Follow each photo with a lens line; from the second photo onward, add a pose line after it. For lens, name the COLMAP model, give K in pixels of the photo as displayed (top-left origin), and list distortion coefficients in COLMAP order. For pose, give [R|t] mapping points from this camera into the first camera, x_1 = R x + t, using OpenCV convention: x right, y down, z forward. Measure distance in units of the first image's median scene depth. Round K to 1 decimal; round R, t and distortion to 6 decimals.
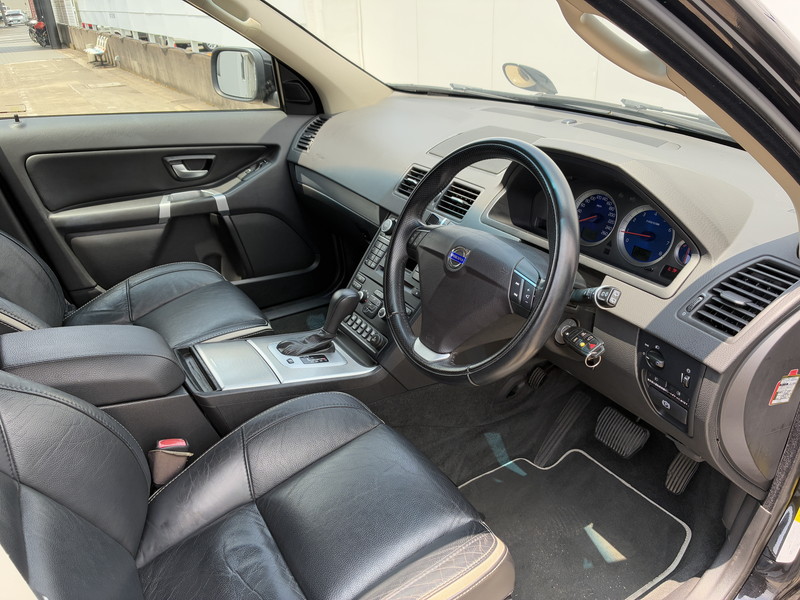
lens RADIAL K [[638.8, 0, 412.4], [0, 638.8, 299.2], [0, 0, 1]] dist [0.096597, -0.139628]
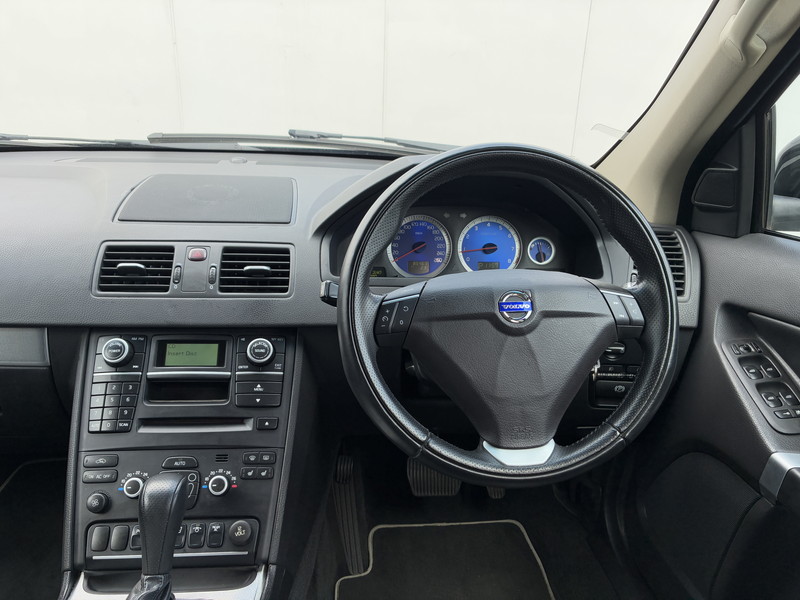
lens RADIAL K [[638.8, 0, 412.4], [0, 638.8, 299.2], [0, 0, 1]] dist [0.096597, -0.139628]
pose [[0.458803, -0.257006, 0.850557, -0.448620], [0.349200, 0.932385, 0.093368, -0.135625], [-0.817043, 0.254177, 0.517528, 0.539644]]
